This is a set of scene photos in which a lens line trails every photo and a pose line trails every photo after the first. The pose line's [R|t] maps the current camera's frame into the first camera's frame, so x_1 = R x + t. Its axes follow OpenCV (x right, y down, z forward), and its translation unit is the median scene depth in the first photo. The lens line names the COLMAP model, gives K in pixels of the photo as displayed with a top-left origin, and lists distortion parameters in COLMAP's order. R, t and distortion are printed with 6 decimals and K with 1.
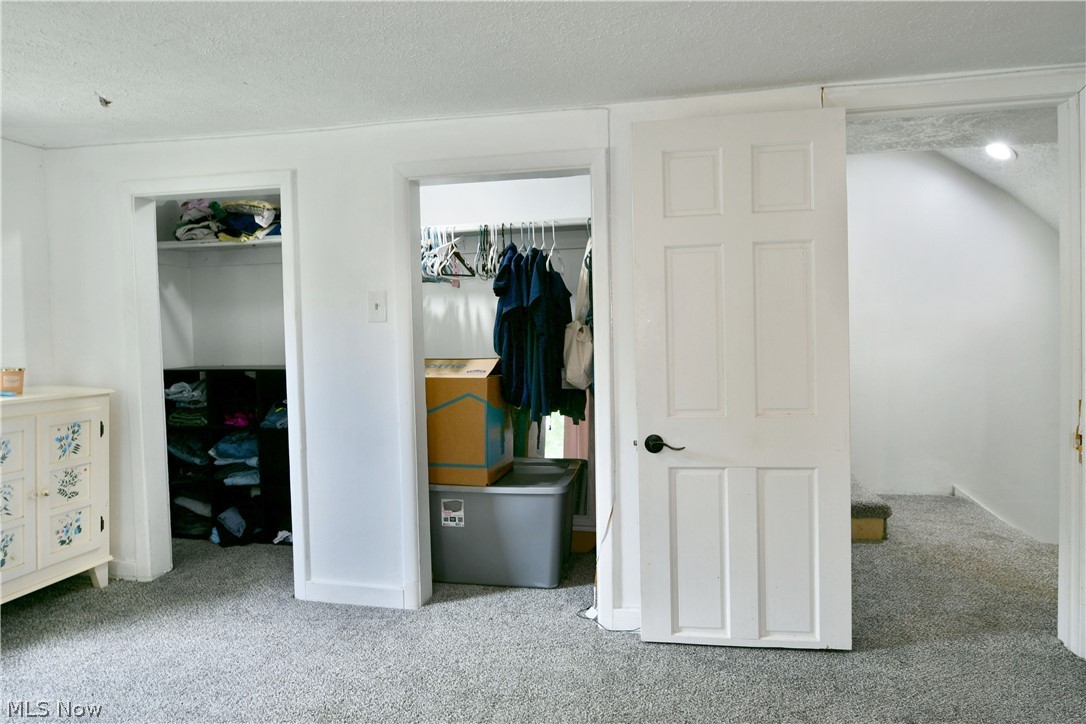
lens RADIAL K [[662.3, 0, 544.6], [0, 662.3, 355.8], [0, 0, 1]] dist [-0.010672, -0.008693]
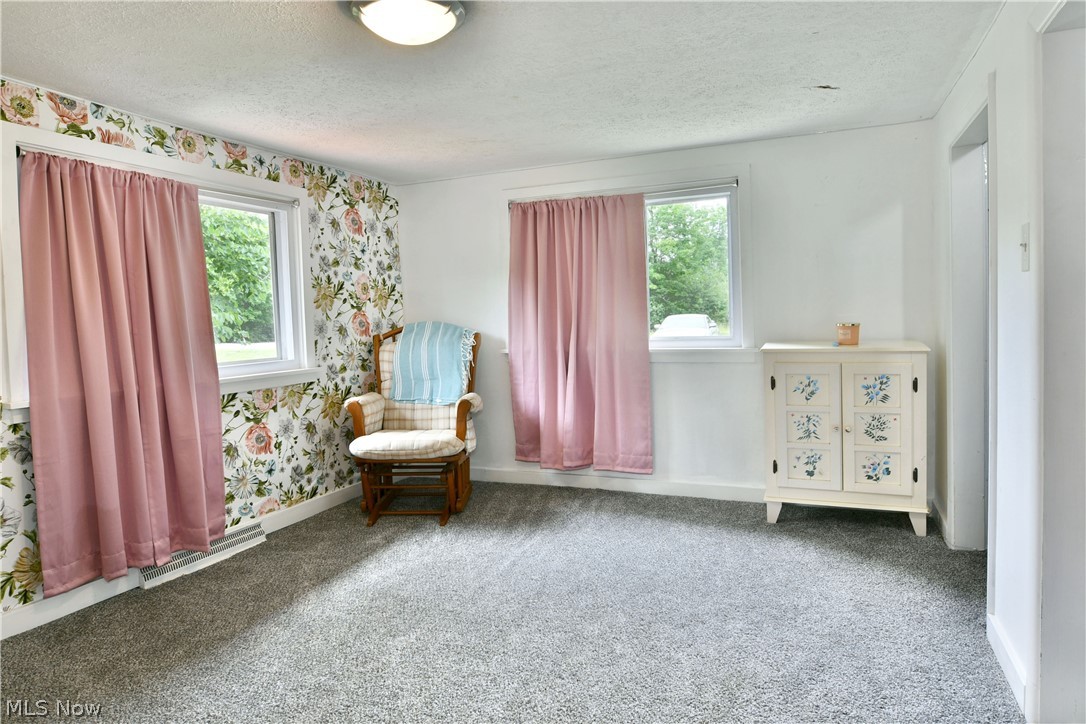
lens RADIAL K [[662.3, 0, 529.2], [0, 662.3, 363.9], [0, 0, 1]] dist [-0.010672, -0.008693]
pose [[-0.262871, 0.090594, -0.960569, 0.508831], [0.014015, 0.995836, 0.090084, -0.024678], [0.964729, 0.010218, -0.263045, 0.723226]]
